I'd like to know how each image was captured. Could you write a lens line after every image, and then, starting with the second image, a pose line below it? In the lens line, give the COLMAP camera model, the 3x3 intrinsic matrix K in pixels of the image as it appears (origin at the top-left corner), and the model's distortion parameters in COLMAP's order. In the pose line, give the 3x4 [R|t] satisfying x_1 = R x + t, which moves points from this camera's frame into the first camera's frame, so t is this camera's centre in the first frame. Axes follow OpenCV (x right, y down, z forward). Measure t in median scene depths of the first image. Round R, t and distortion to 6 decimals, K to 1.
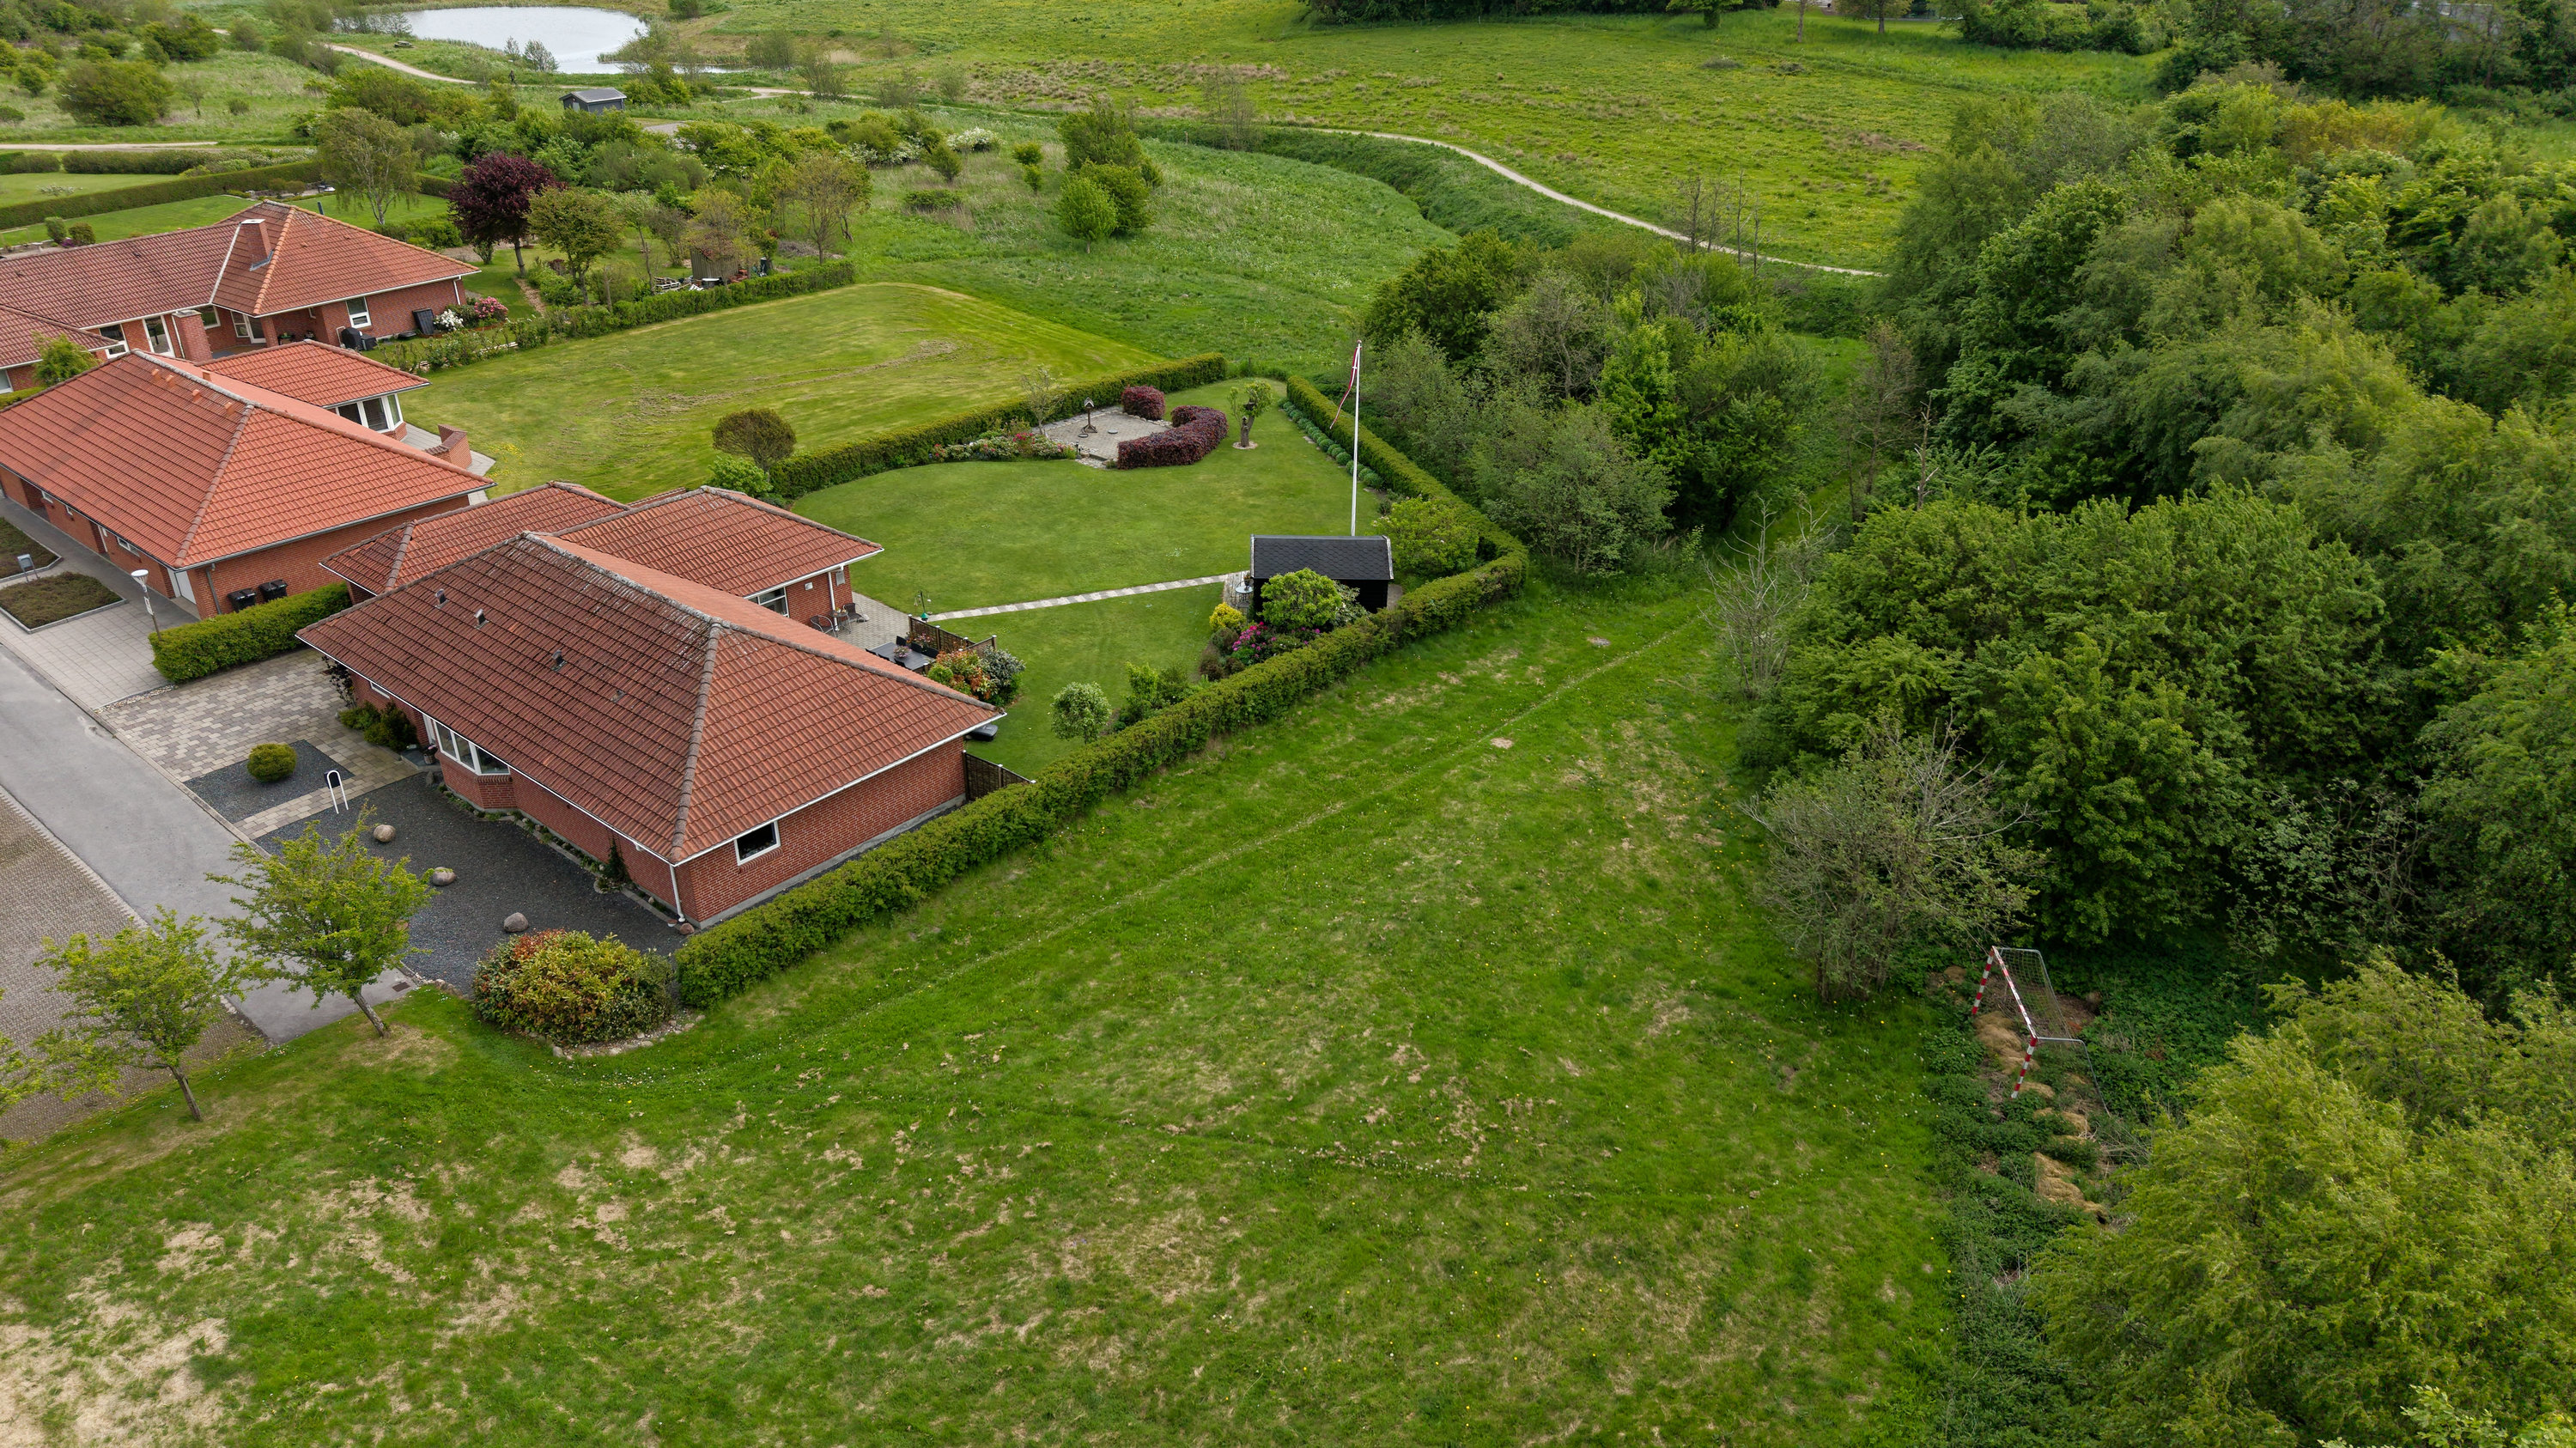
lens RADIAL K [[1755.2, 0, 1288.0], [0, 1755.2, 724.0], [0, 0, 1]] dist [0.000872, -0.001665]
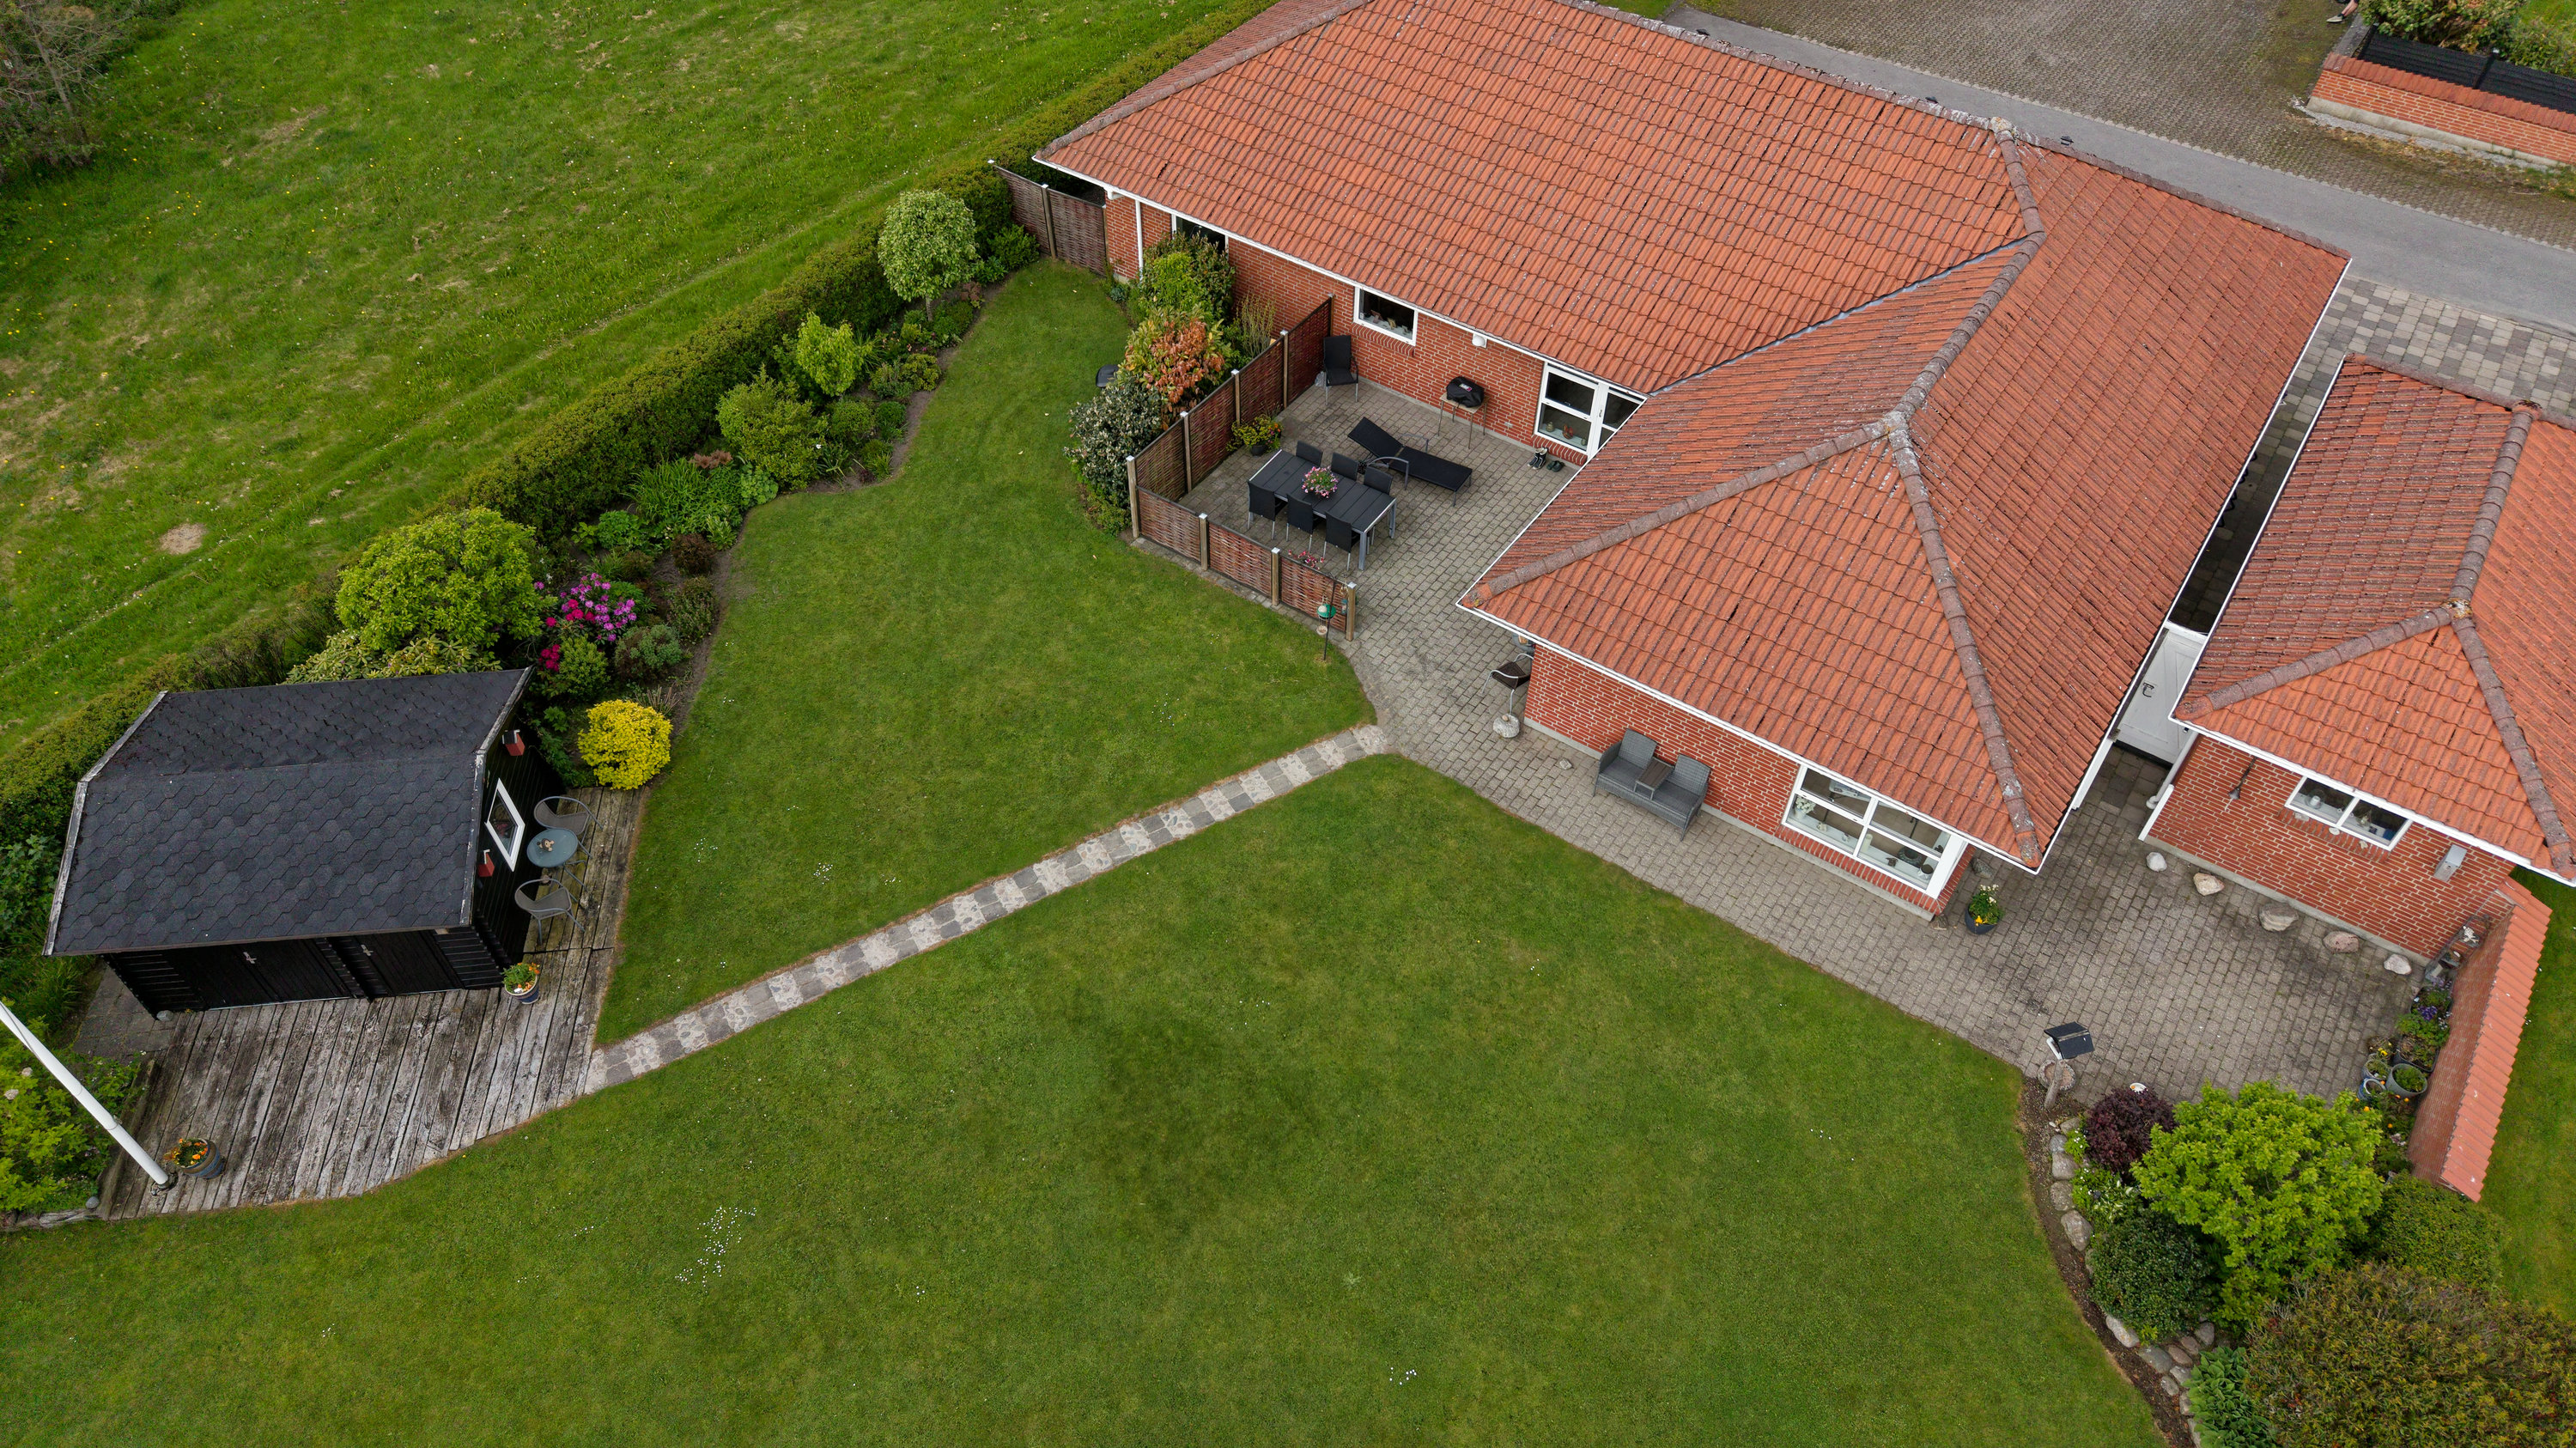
lens RADIAL K [[1755.2, 0, 1288.0], [0, 1755.2, 724.0], [0, 0, 1]] dist [0.000872, -0.001665]
pose [[-0.996545, 0.049916, -0.066377, -0.129463], [-0.049871, 0.279430, 0.958870, -0.370384], [0.066410, 0.958868, -0.275975, 0.895530]]
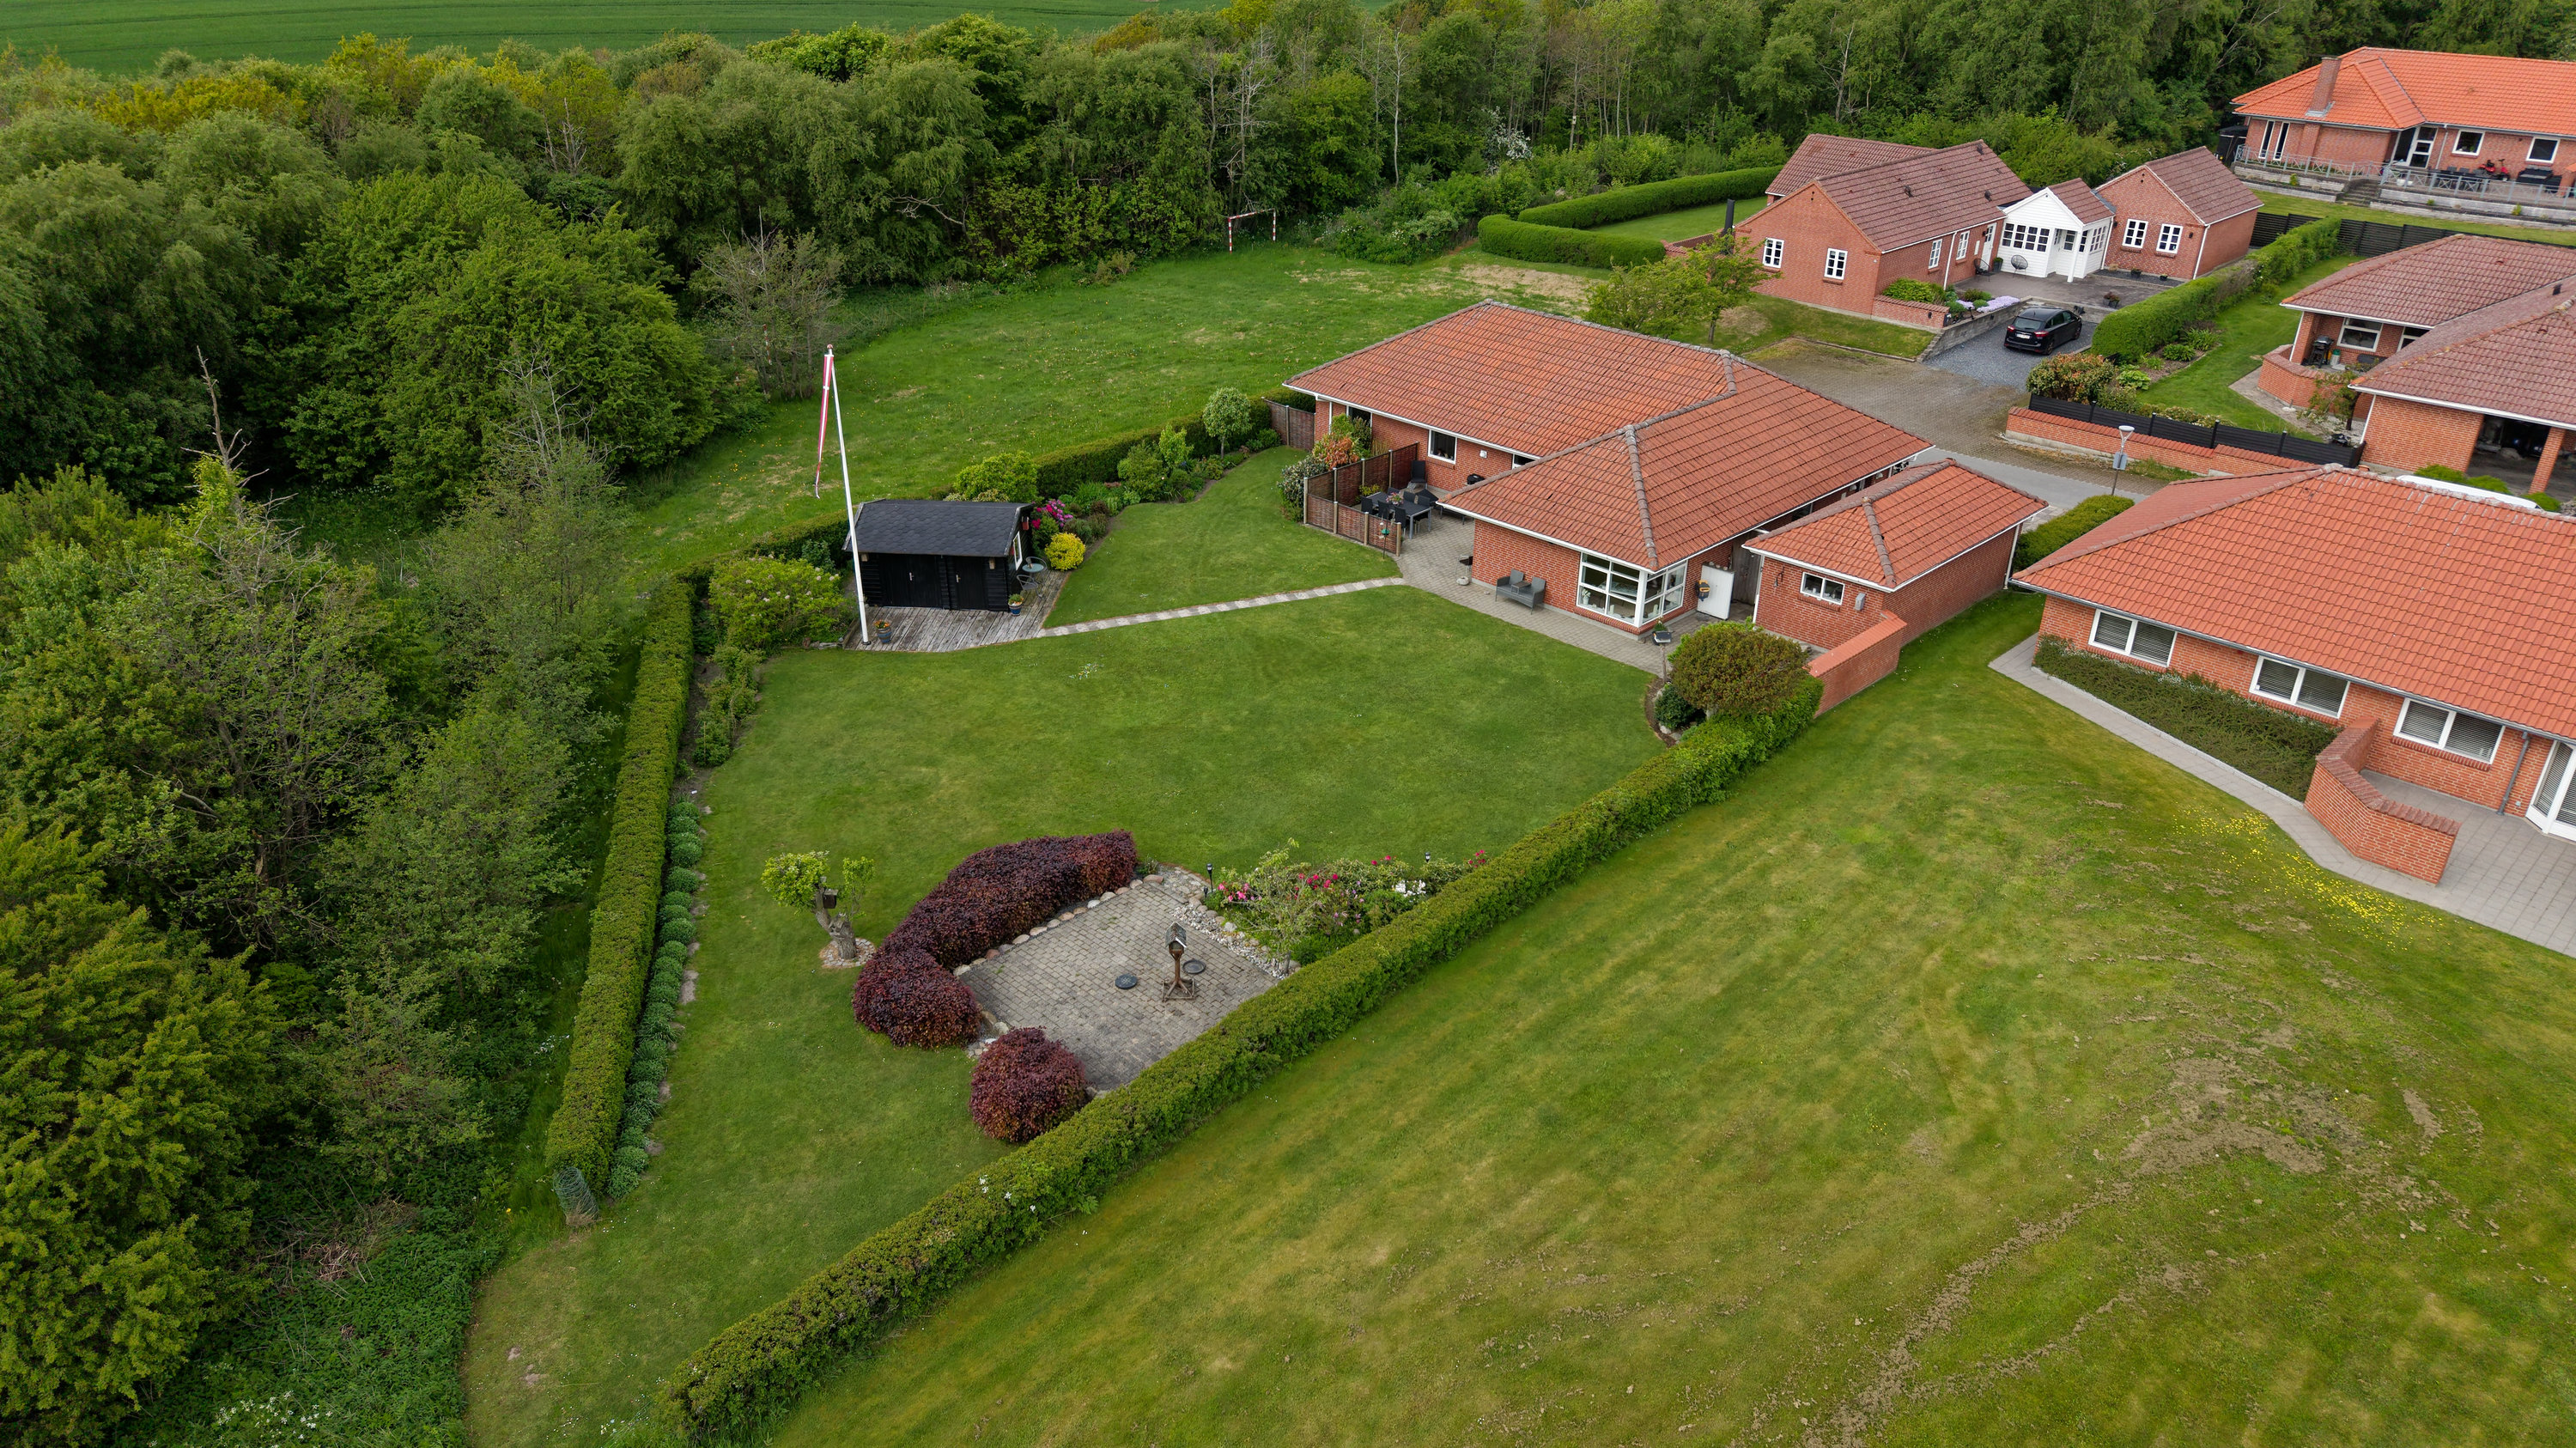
lens RADIAL K [[1703.3, 0, 1288.1], [0, 1703.3, 771.0], [0, 0, 1]] dist [0.069014, -0.000458]
pose [[-0.995390, -0.060991, 0.074017, -0.179333], [0.026497, 0.566828, 0.823410, -0.582318], [-0.092176, 0.821575, -0.562599, 1.269350]]
